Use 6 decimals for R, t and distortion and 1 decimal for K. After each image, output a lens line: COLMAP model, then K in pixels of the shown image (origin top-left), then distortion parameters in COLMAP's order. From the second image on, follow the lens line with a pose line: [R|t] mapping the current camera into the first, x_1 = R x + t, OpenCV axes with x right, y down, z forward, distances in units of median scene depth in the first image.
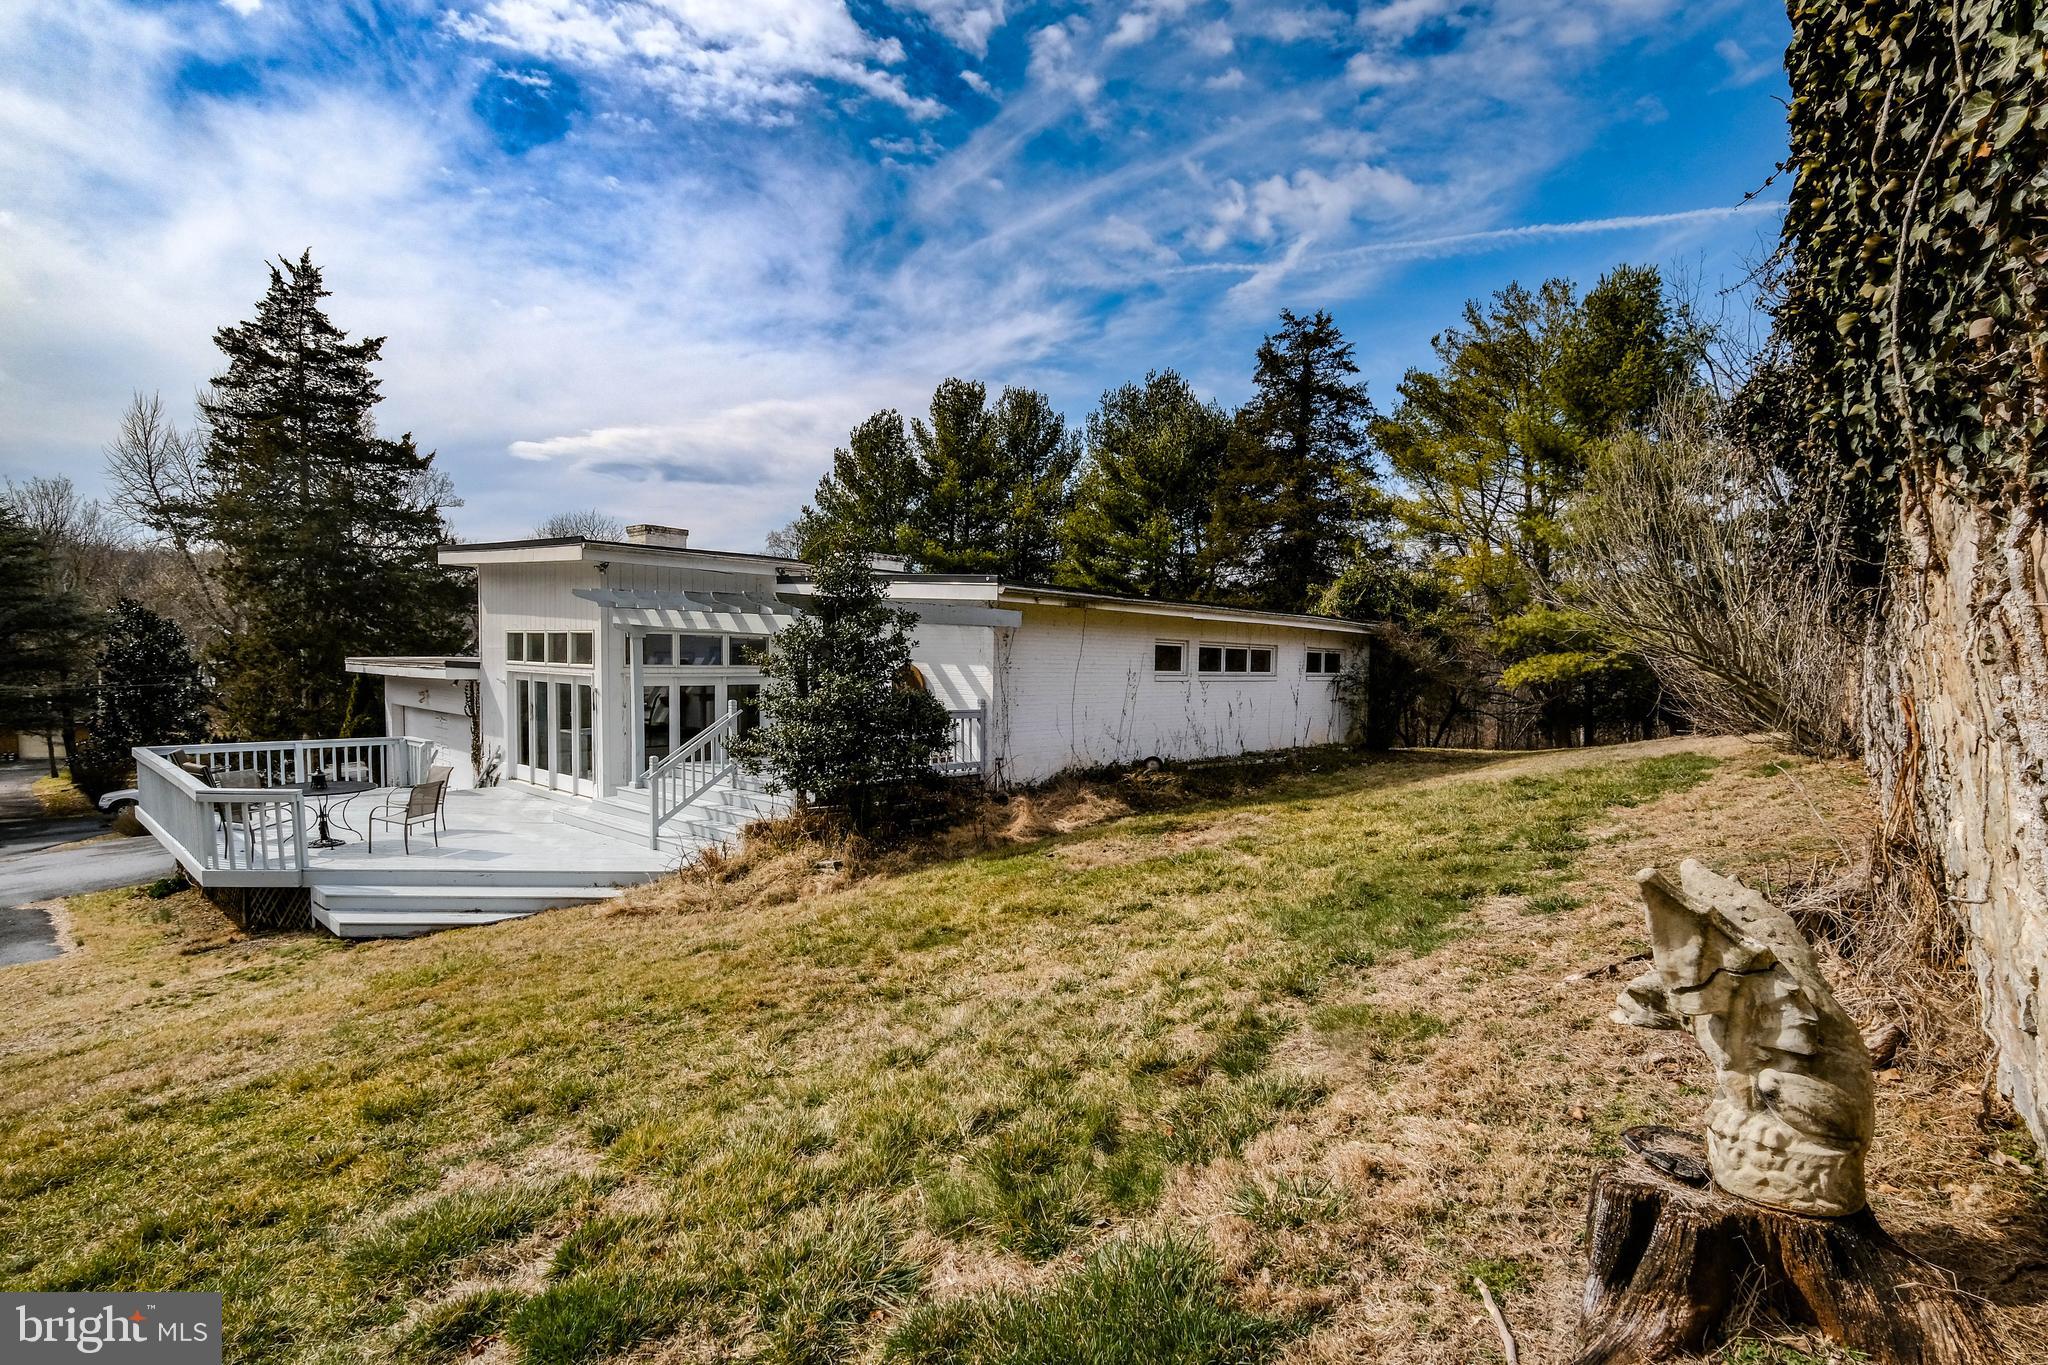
lens RADIAL K [[881.2, 0, 988.8], [0, 881.2, 719.0], [0, 0, 1]] dist [-0.016041, 0.000758]
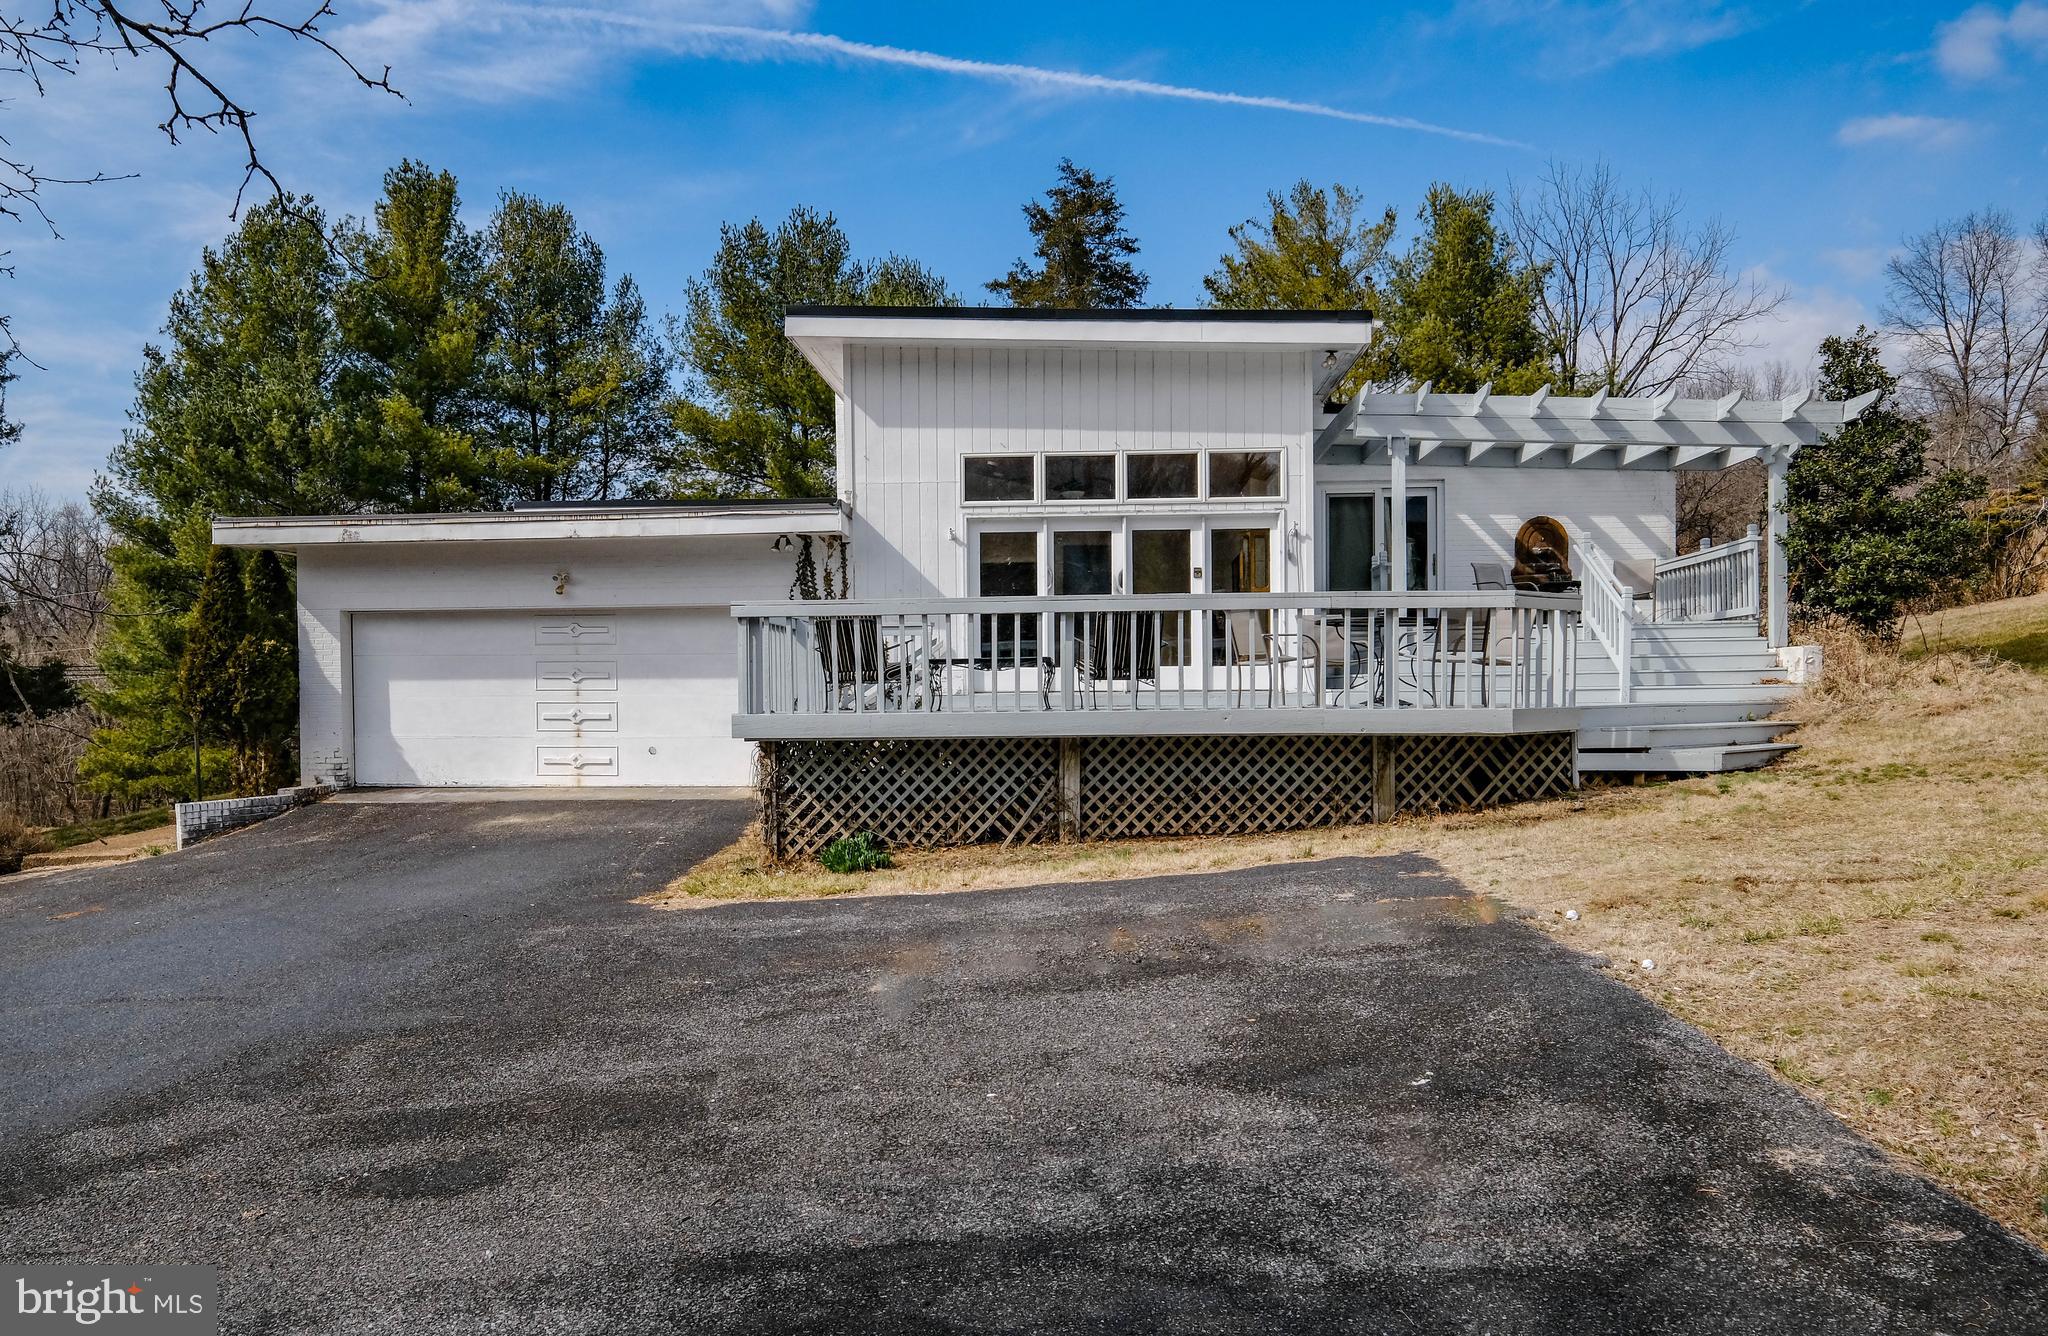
lens RADIAL K [[1398.7, 0, 1037.5], [0, 1398.7, 671.8], [0, 0, 1]] dist [0.006304, 0.001327]
pose [[0.804846, -0.015431, 0.593283, -0.578672], [0.061099, 0.996505, -0.056969, 0.058464], [-0.590330, 0.082100, 0.802976, 0.105823]]
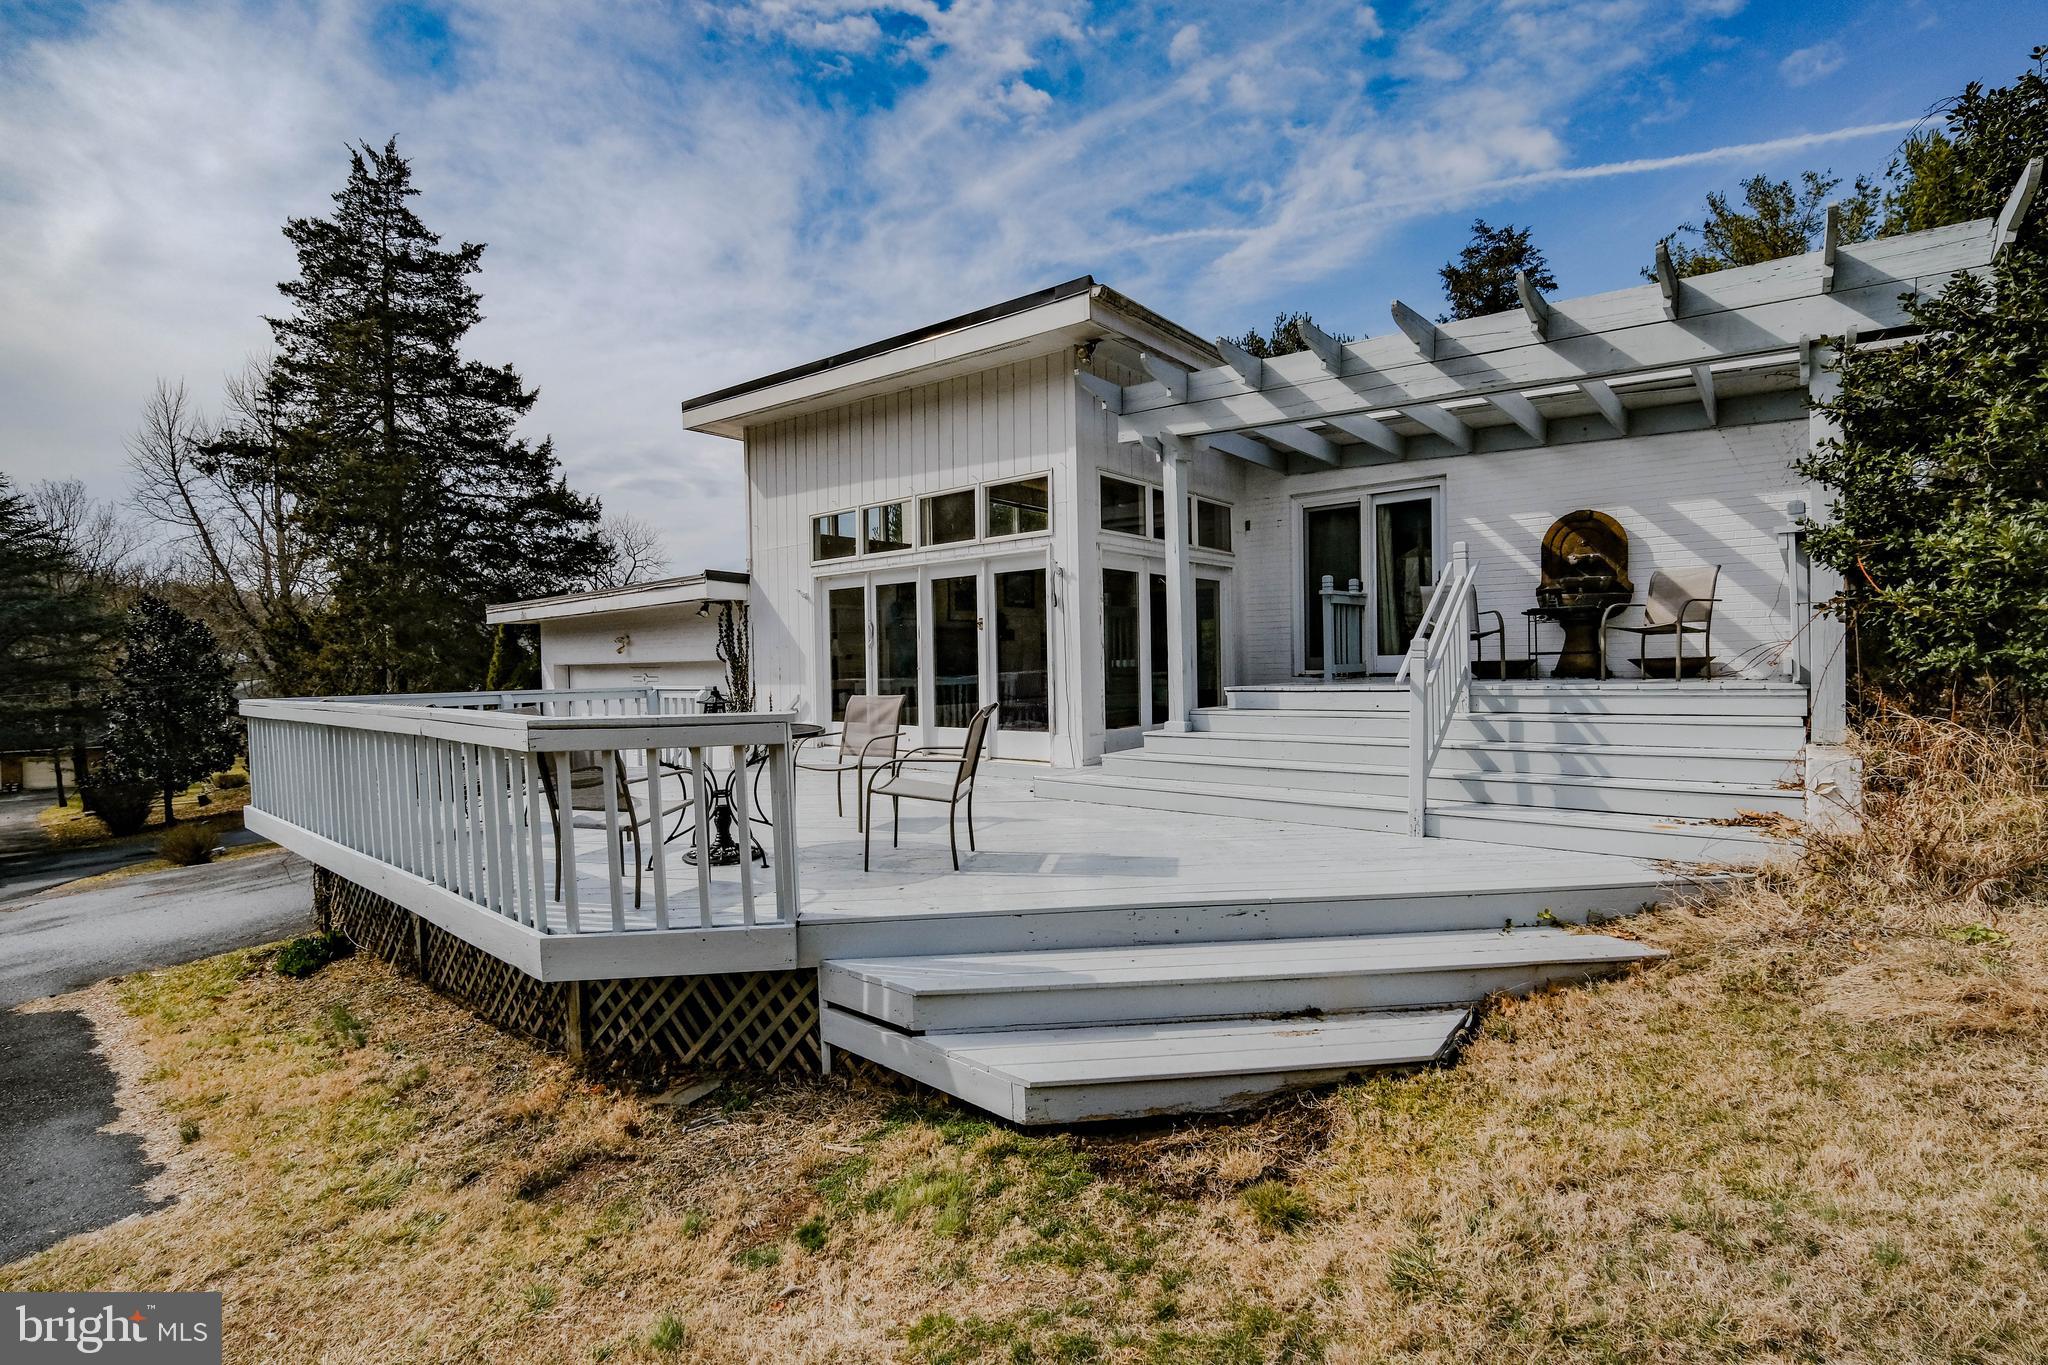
lens RADIAL K [[881.2, 0, 1028.8], [0, 881.2, 678.0], [0, 0, 1]] dist [-0.016041, 0.000758]
pose [[0.999172, -0.035806, 0.019339, -0.218508], [0.036637, 0.998336, -0.044519, 0.027821], [-0.017713, 0.045191, 0.998821, 0.193254]]
